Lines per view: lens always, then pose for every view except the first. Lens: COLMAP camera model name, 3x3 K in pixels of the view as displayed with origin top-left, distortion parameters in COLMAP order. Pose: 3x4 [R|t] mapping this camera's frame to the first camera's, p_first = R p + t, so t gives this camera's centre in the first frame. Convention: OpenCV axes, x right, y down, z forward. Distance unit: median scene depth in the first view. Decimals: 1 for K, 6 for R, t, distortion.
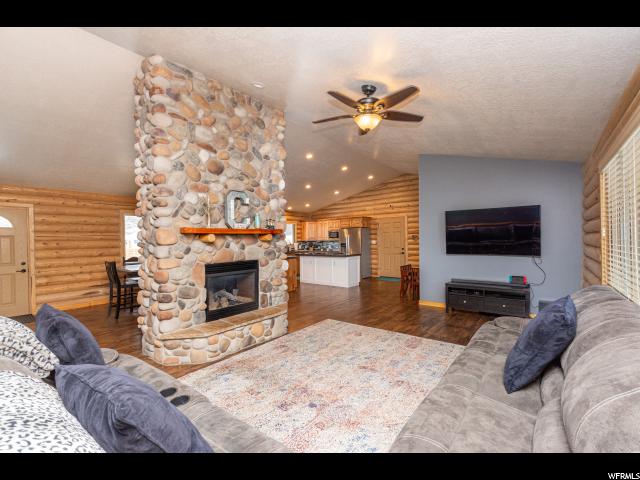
lens RADIAL K [[283.1, 0, 318.9], [0, 283.1, 241.9], [0, 0, 1]] dist [0.001216, 0.000064]
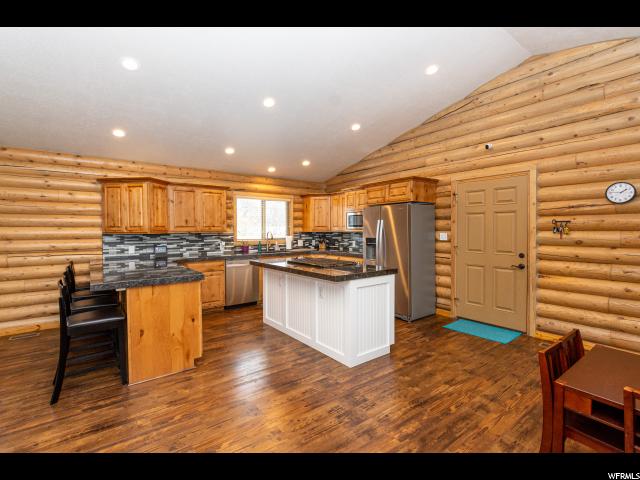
lens RADIAL K [[300.9, 0, 316.2], [0, 300.9, 236.1], [0, 0, 1]] dist [-0.001439, -0.000175]
pose [[0.967662, 0.013947, -0.251863, 0.128775], [-0.010925, 0.999851, 0.013392, -0.004527], [0.252013, -0.010208, 0.967670, 0.531656]]
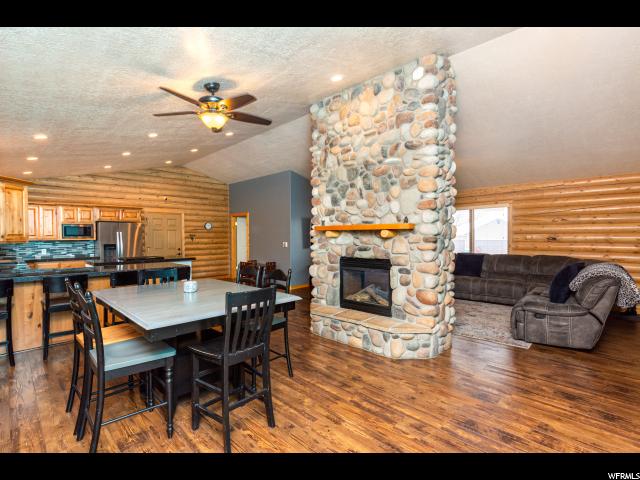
lens RADIAL K [[305.6, 0, 317.2], [0, 305.6, 240.1], [0, 0, 1]] dist [0.014308, -0.000469]
pose [[0.102346, 0.000810, 0.994749, -0.613359], [0.014000, 0.999899, -0.002255, 0.003365], [-0.994650, 0.014157, 0.102324, 0.464812]]
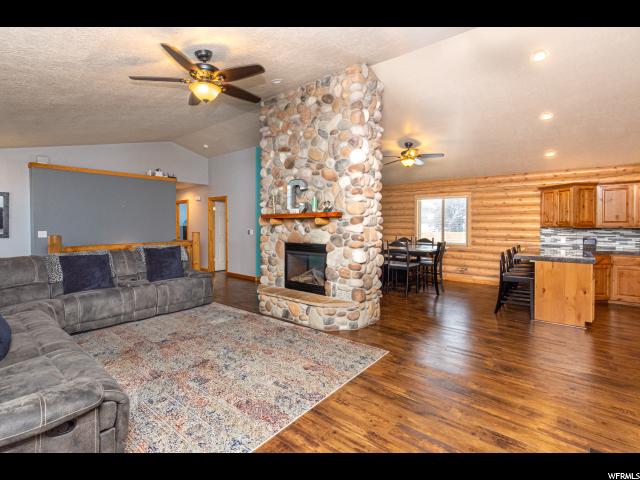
lens RADIAL K [[309.7, 0, 316.4], [0, 309.7, 228.1], [0, 0, 1]] dist [-0.000105, -0.000741]
pose [[-0.024151, 0.027636, -0.999326, 0.364824], [-0.011390, 0.999545, 0.027917, -0.009282], [0.999643, 0.012057, -0.023825, 0.435821]]
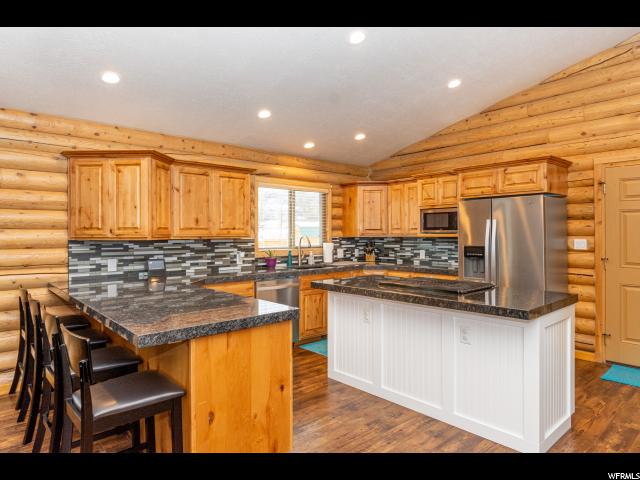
lens RADIAL K [[398.4, 0, 313.0], [0, 398.4, 232.9], [0, 0, 1]] dist [-0.002961, -0.002867]
pose [[0.984231, 0.010221, -0.176590, -0.011476], [-0.012341, 0.999864, -0.010916, -0.003717], [0.176455, 0.012923, 0.984224, 0.564388]]
